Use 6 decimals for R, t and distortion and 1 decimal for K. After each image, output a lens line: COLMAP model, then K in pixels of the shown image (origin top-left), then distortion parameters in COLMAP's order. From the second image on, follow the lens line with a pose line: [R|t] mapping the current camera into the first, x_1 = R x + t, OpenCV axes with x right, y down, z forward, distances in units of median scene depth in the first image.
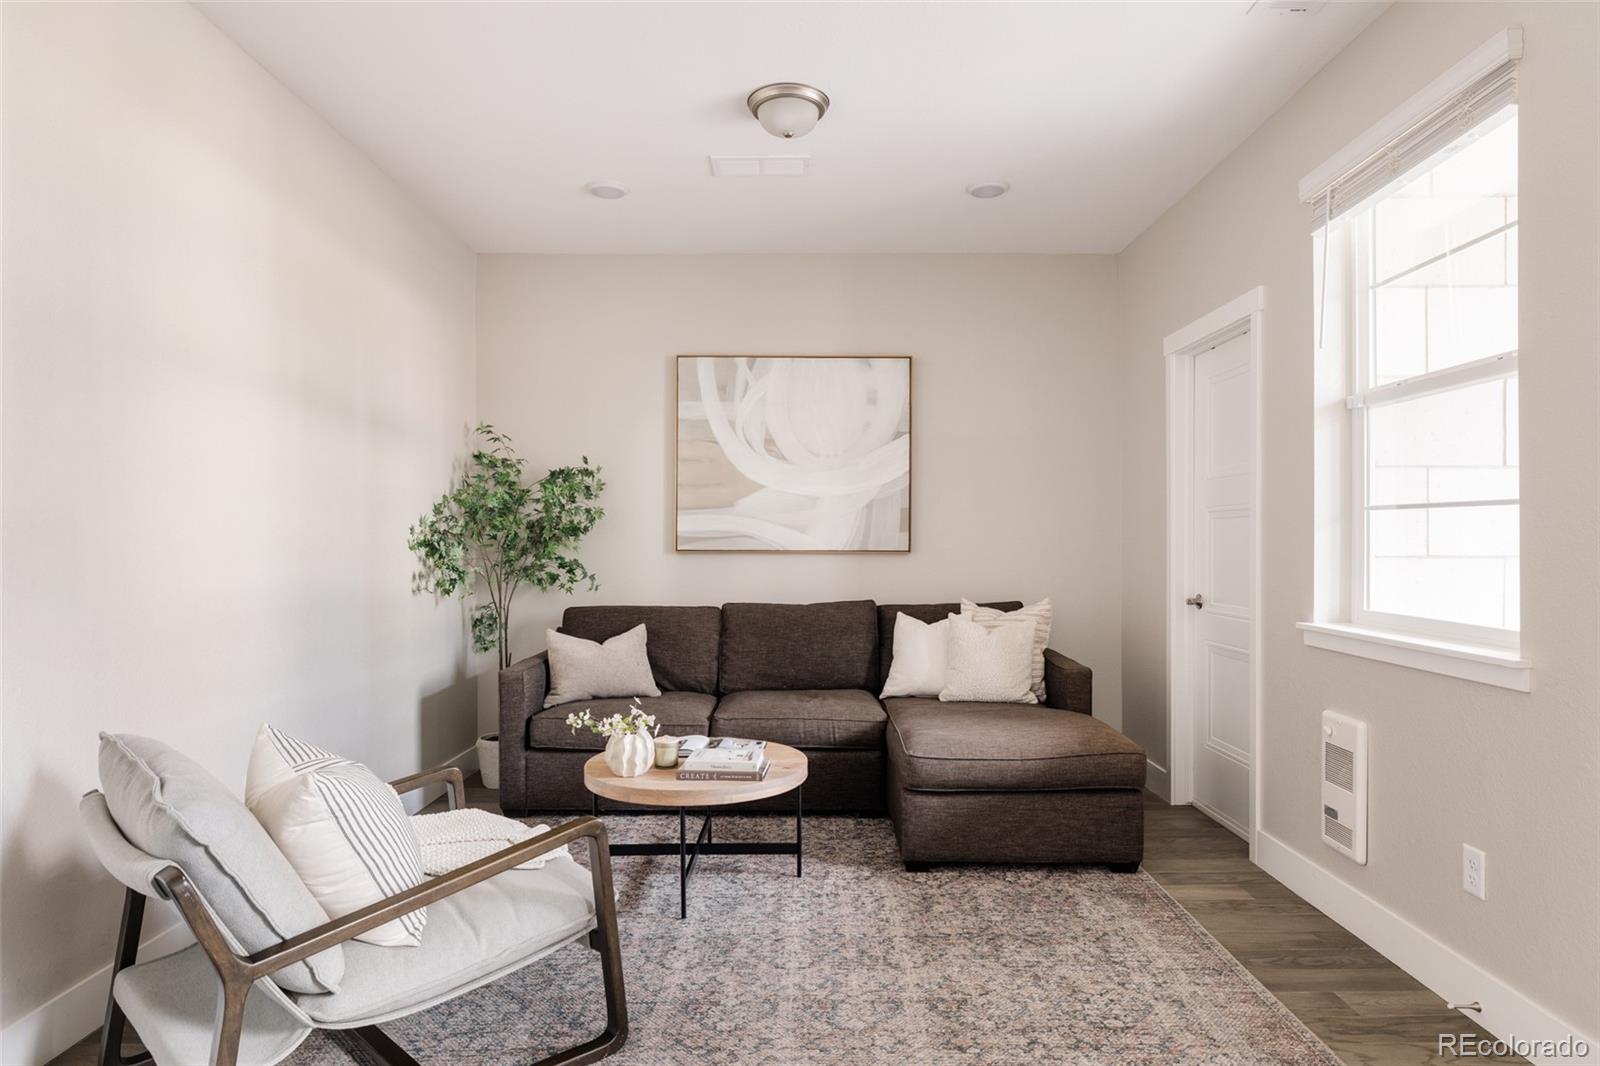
lens RADIAL K [[902.8, 0, 807.7], [0, 902.8, 533.9], [0, 0, 1]] dist [-0.009383, 0.000651]
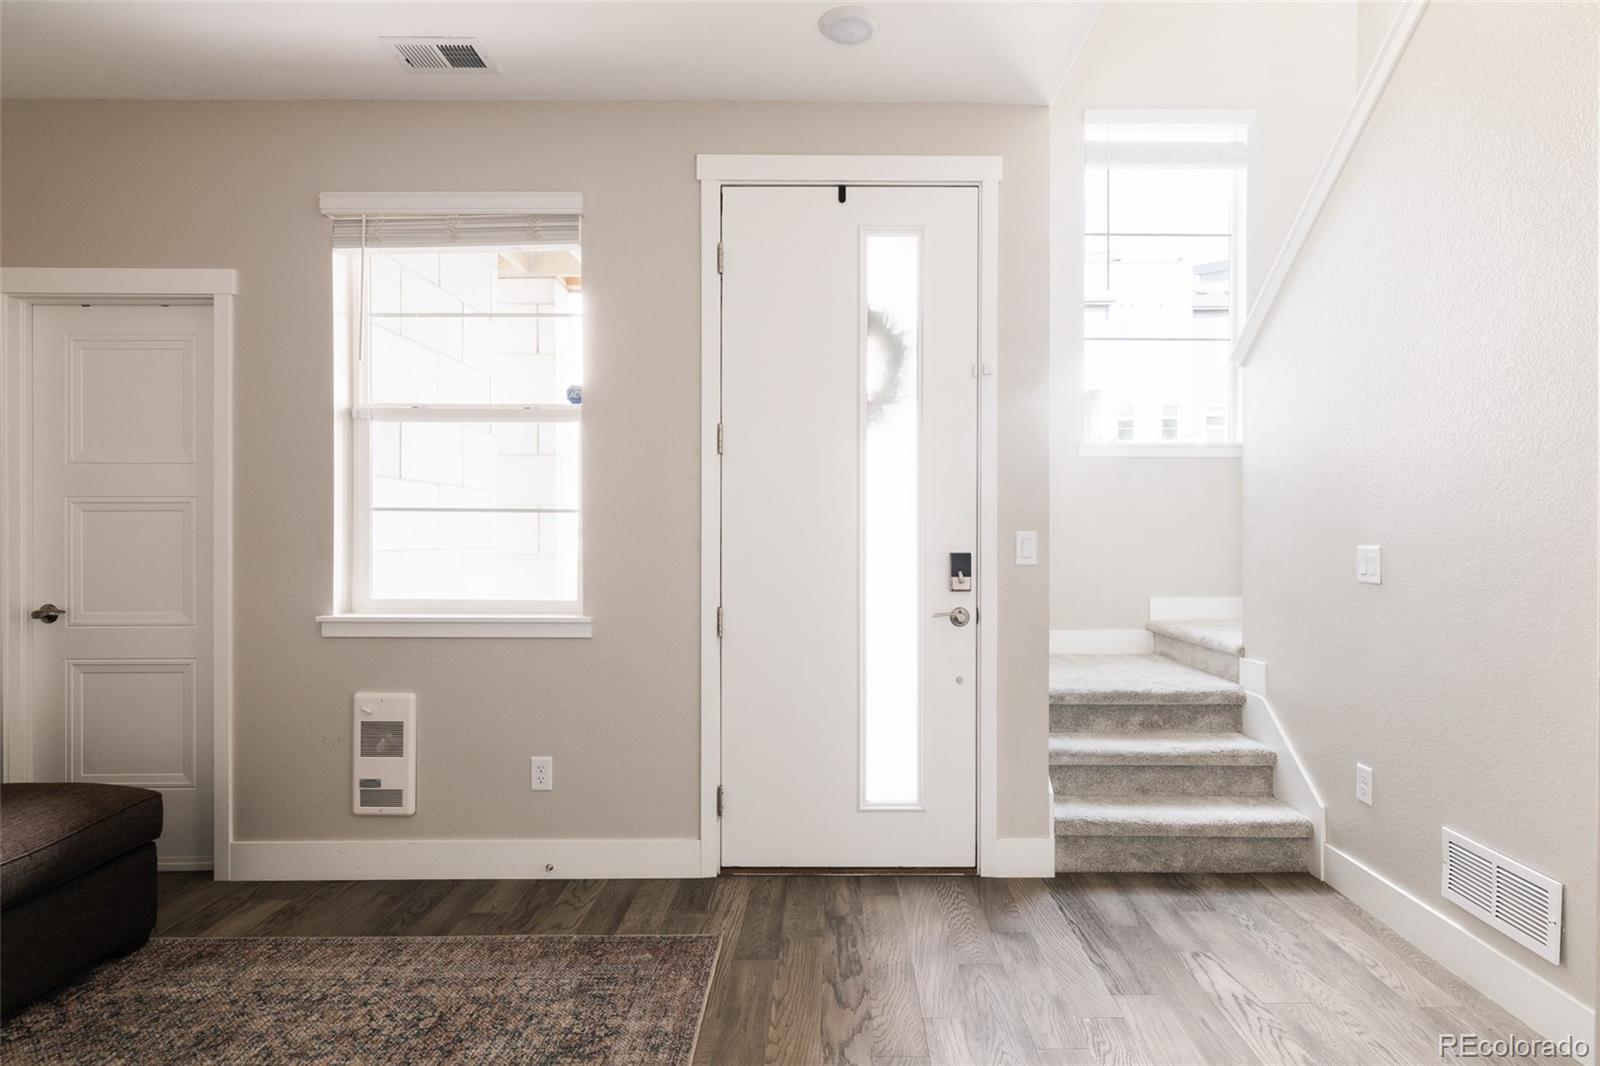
lens RADIAL K [[871.5, 0, 808.1], [0, 871.5, 541.7], [0, 0, 1]] dist [0.023469, 0.003198]
pose [[0.005203, 0.006008, 0.999968, -0.514059], [-0.011031, 0.999921, -0.005950, 0.013595], [-0.999926, -0.011000, 0.005269, 0.475067]]
